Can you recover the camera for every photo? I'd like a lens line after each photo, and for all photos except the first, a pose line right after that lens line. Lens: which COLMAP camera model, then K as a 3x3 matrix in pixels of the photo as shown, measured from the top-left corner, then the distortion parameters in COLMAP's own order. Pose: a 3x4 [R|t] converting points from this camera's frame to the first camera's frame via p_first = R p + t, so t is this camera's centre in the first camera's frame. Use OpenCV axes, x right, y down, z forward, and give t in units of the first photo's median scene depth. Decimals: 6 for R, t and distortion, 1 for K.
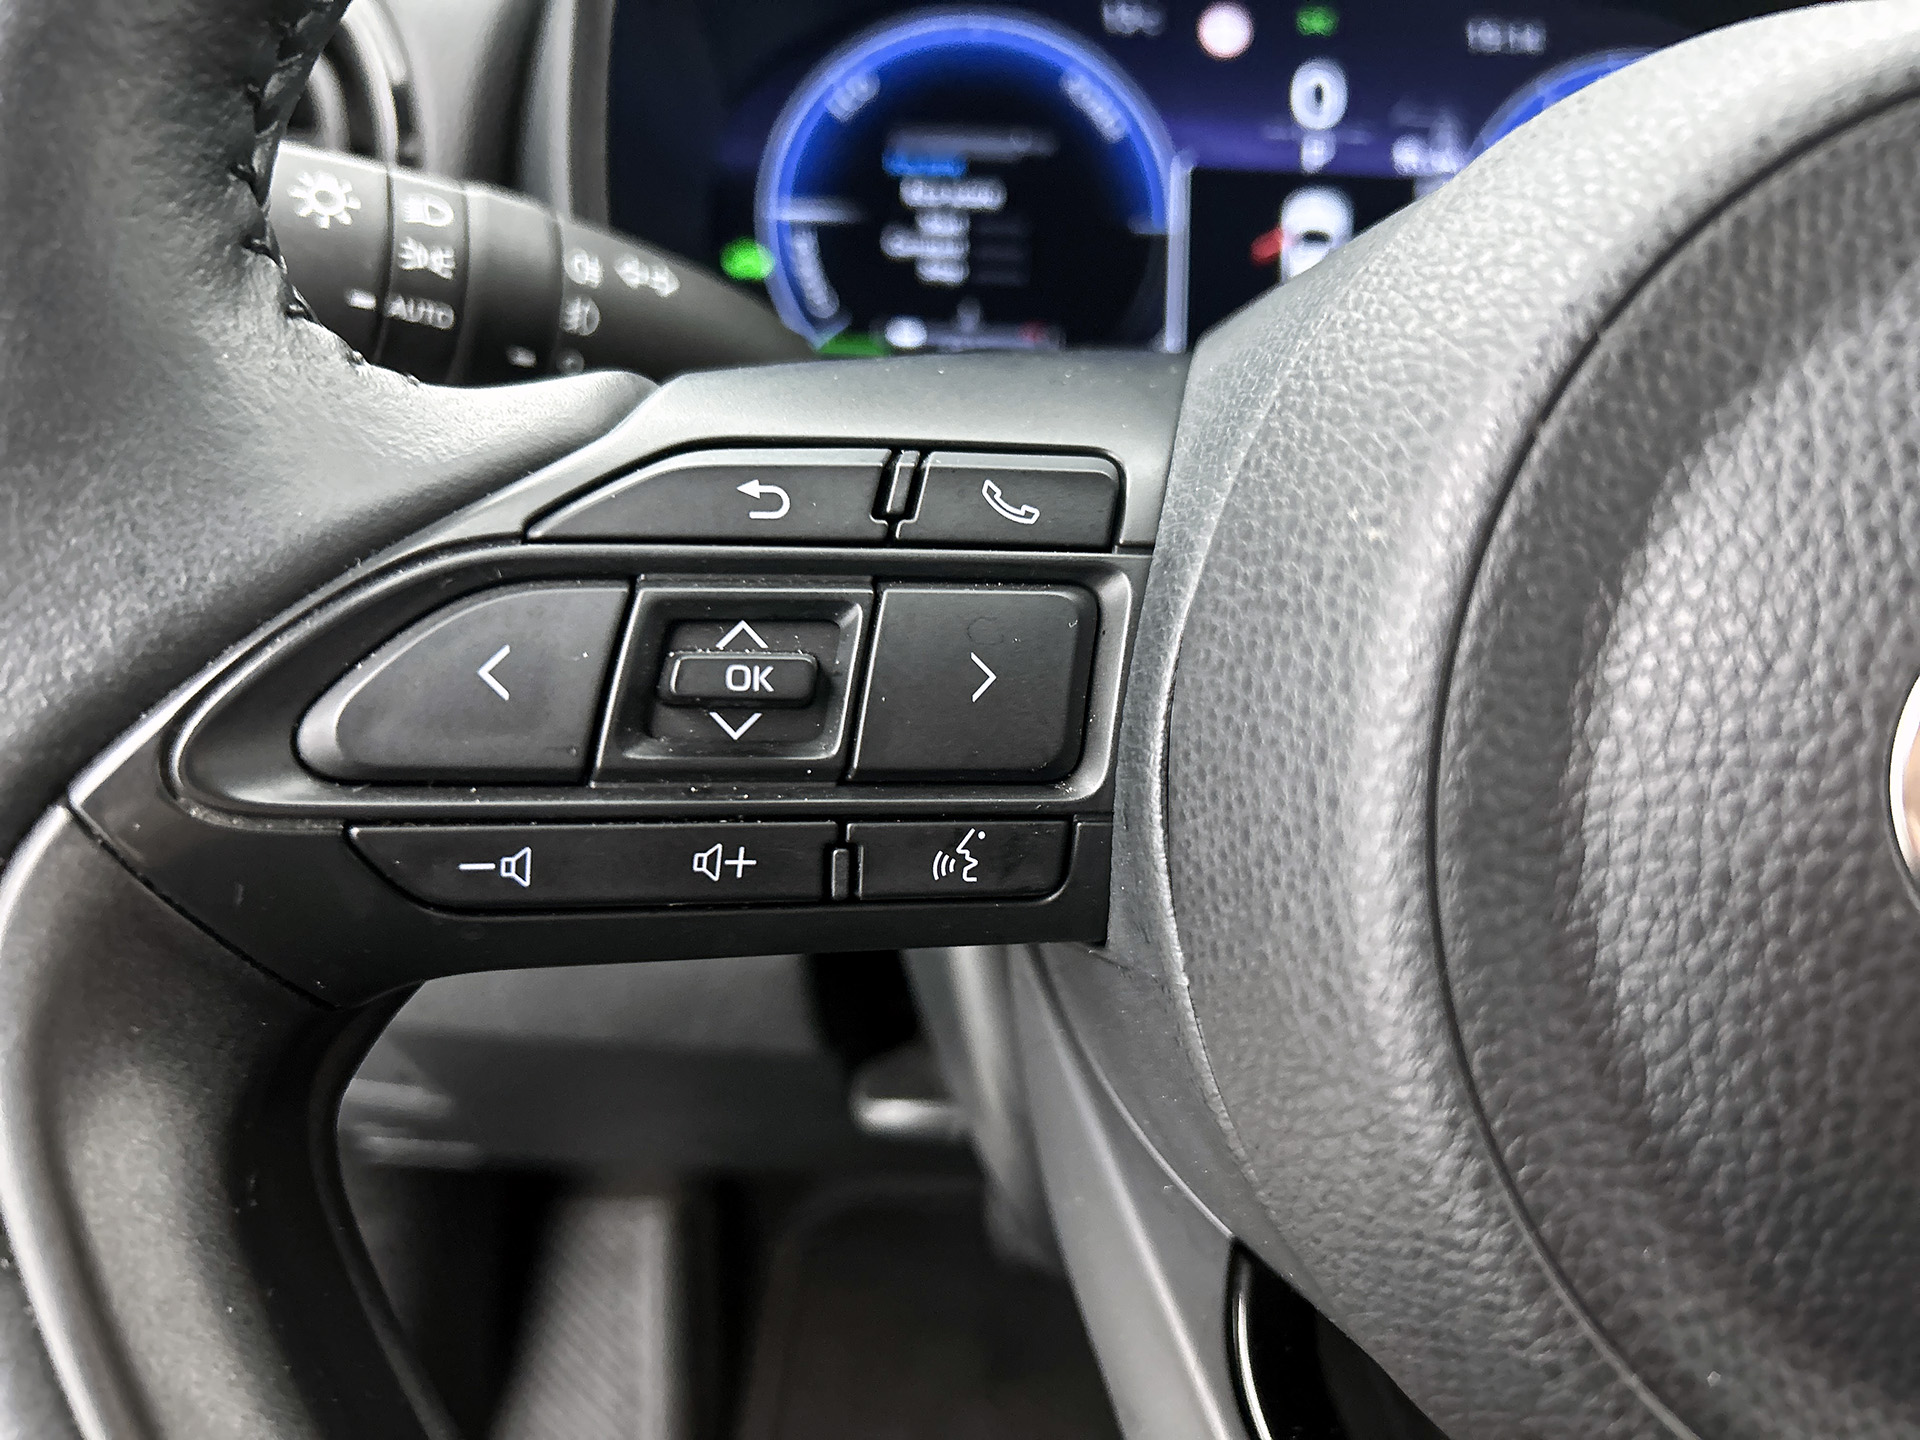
lens RADIAL K [[1513.2, 0, 975.3], [0, 1513.2, 721.0], [0, 0, 1]] dist [0.008800, -0.009139]
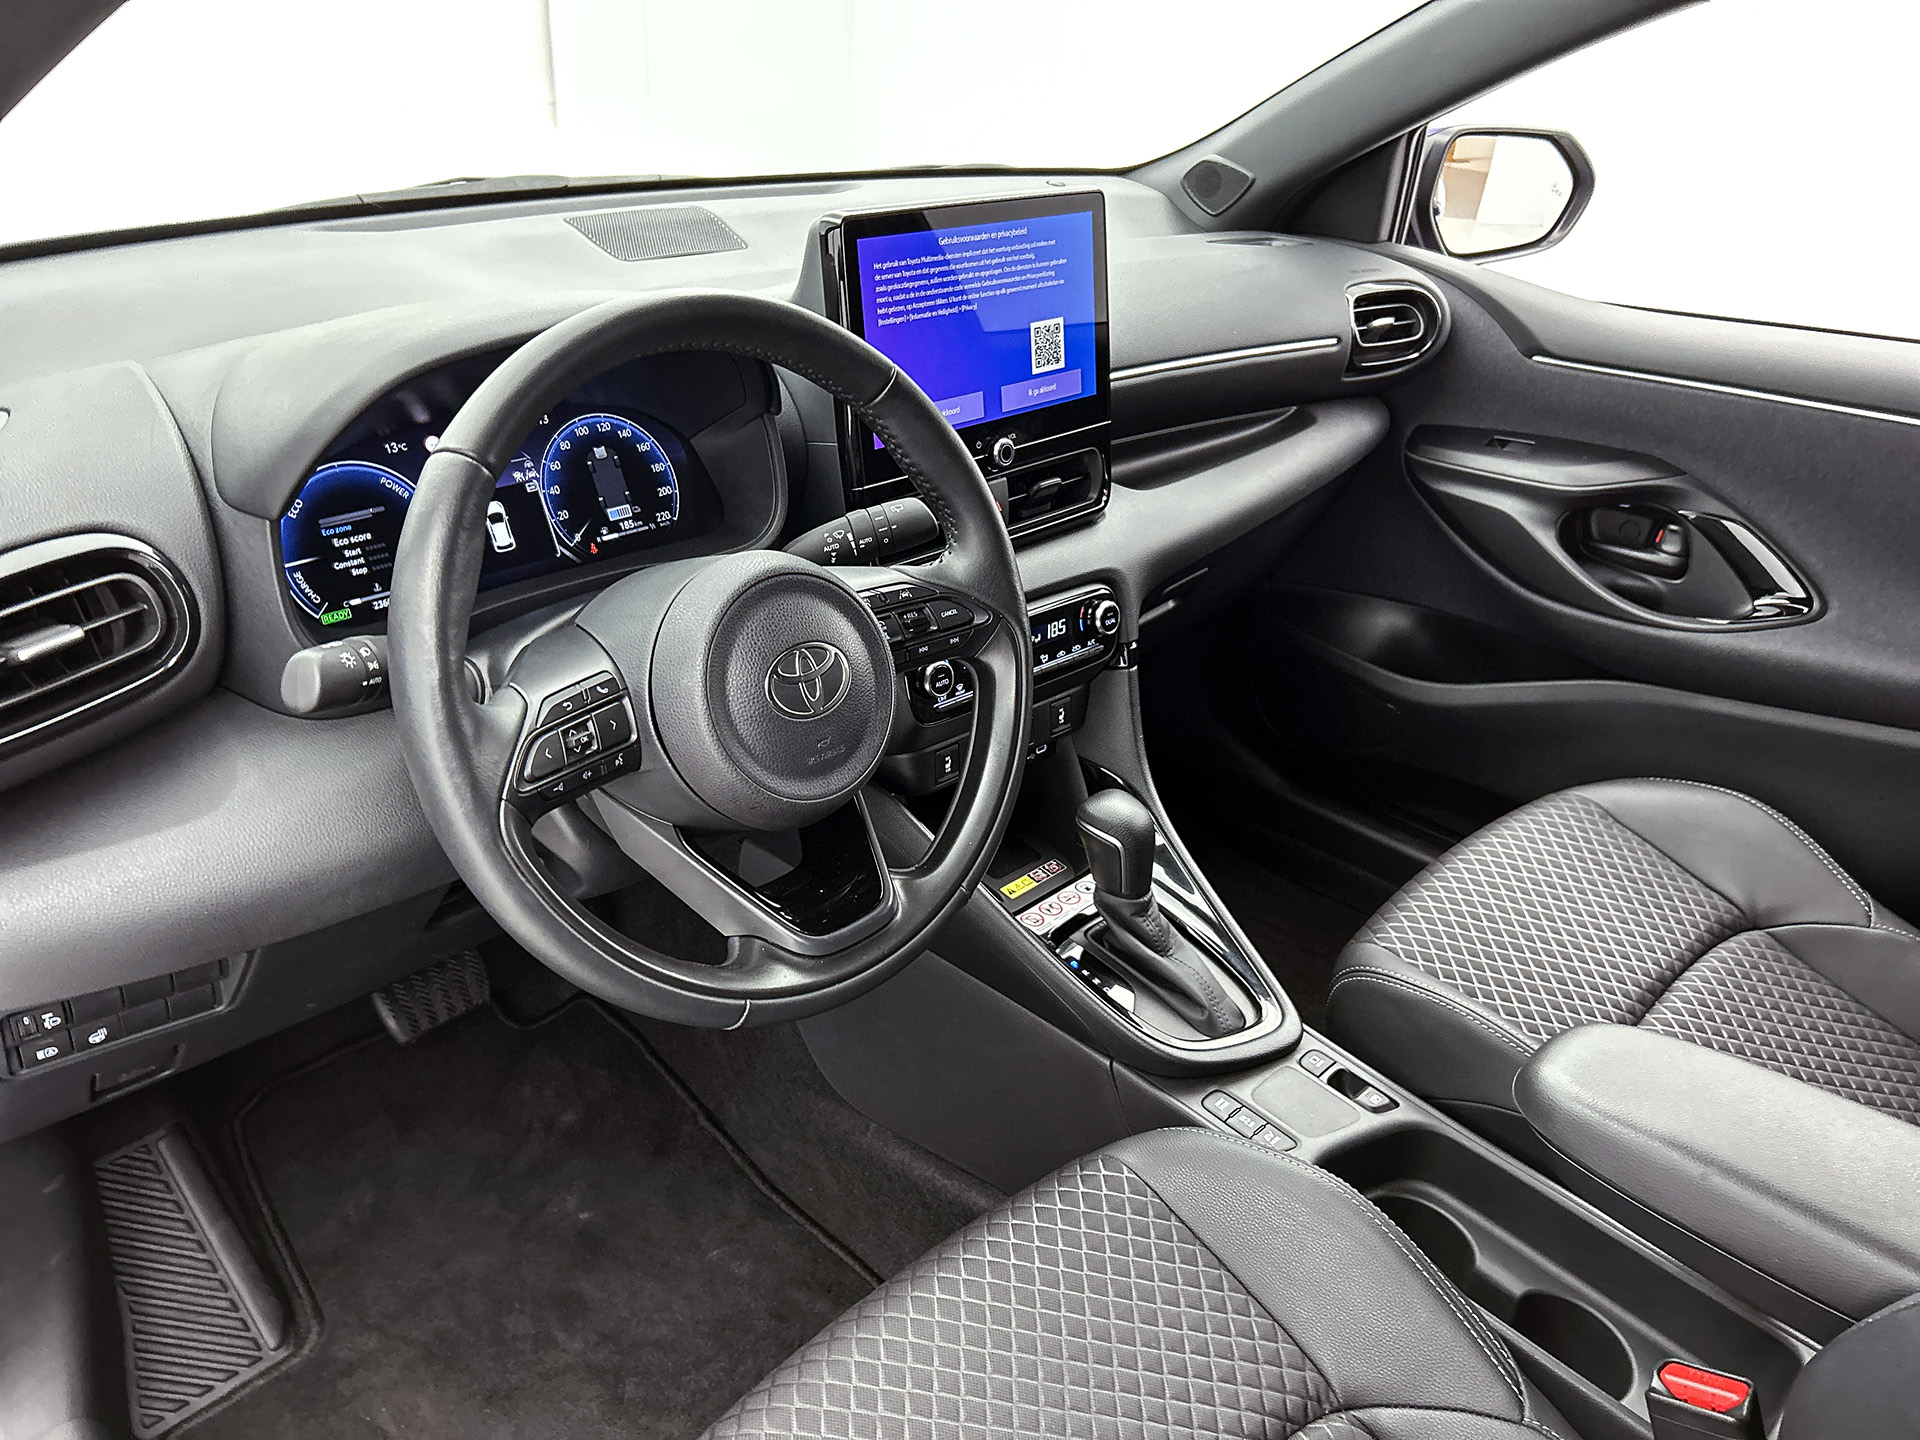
lens RADIAL K [[1463.4, 0, 957.1], [0, 1463.4, 742.8], [0, 0, 1]] dist [0.063389, -0.088725]
pose [[0.718760, -0.342528, 0.605028, -2.112799], [0.279548, 0.939157, 0.199593, -0.618500], [-0.636582, 0.025675, 0.770781, -3.429265]]
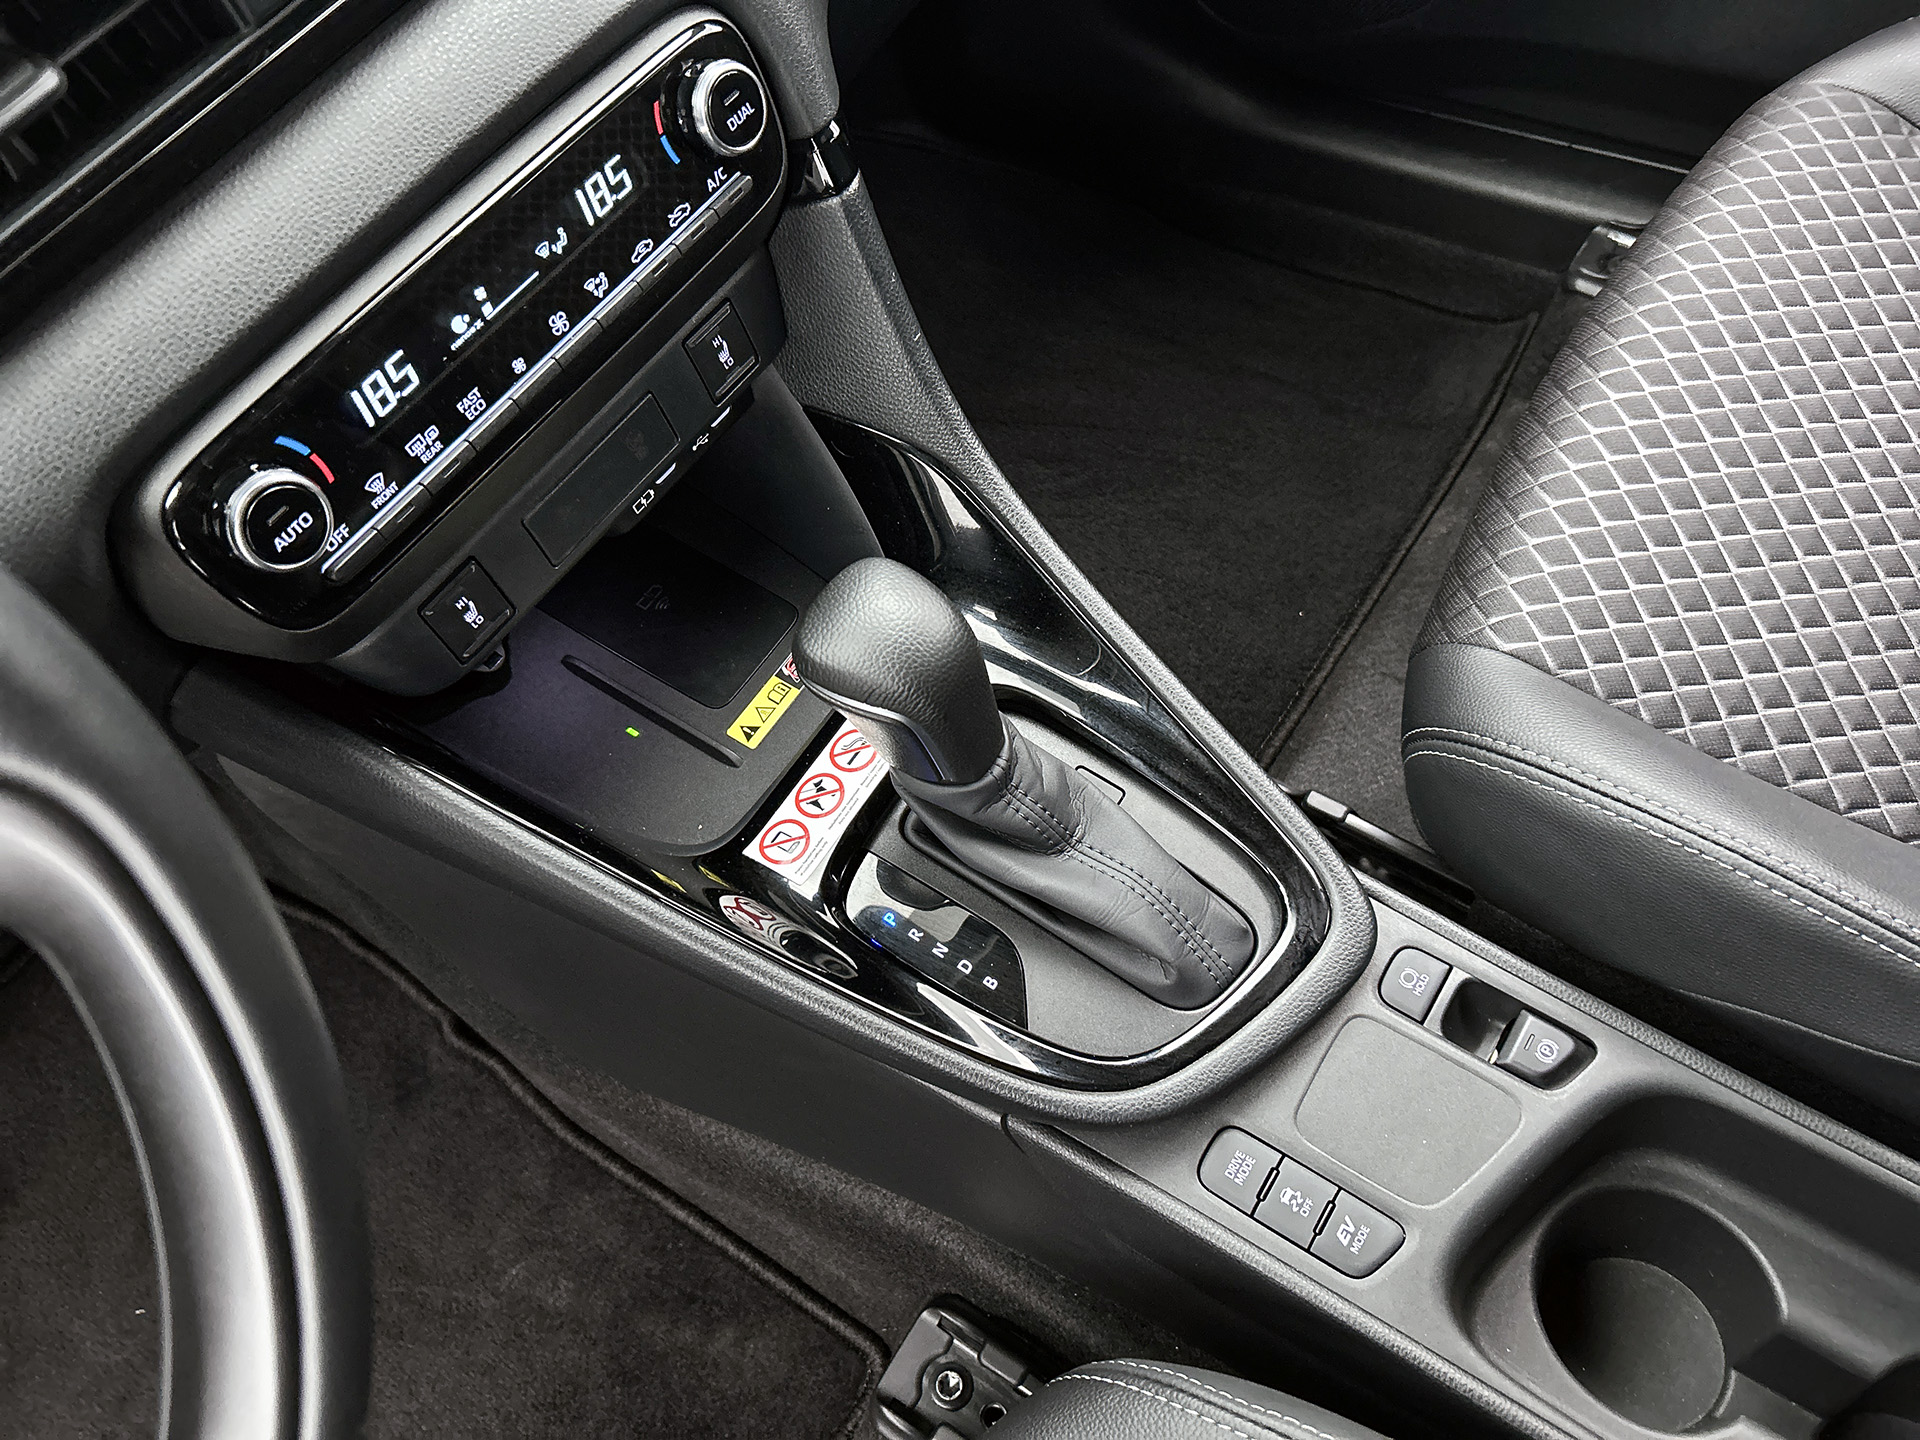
lens RADIAL K [[1463.4, 0, 974.3], [0, 1463.4, 730.9], [0, 0, 1]] dist [0.063389, -0.088725]
pose [[0.566348, -0.766029, 0.304054, 1.842498], [0.506550, 0.614551, 0.604760, -0.251293], [-0.650120, -0.188486, 0.736082, -0.706915]]
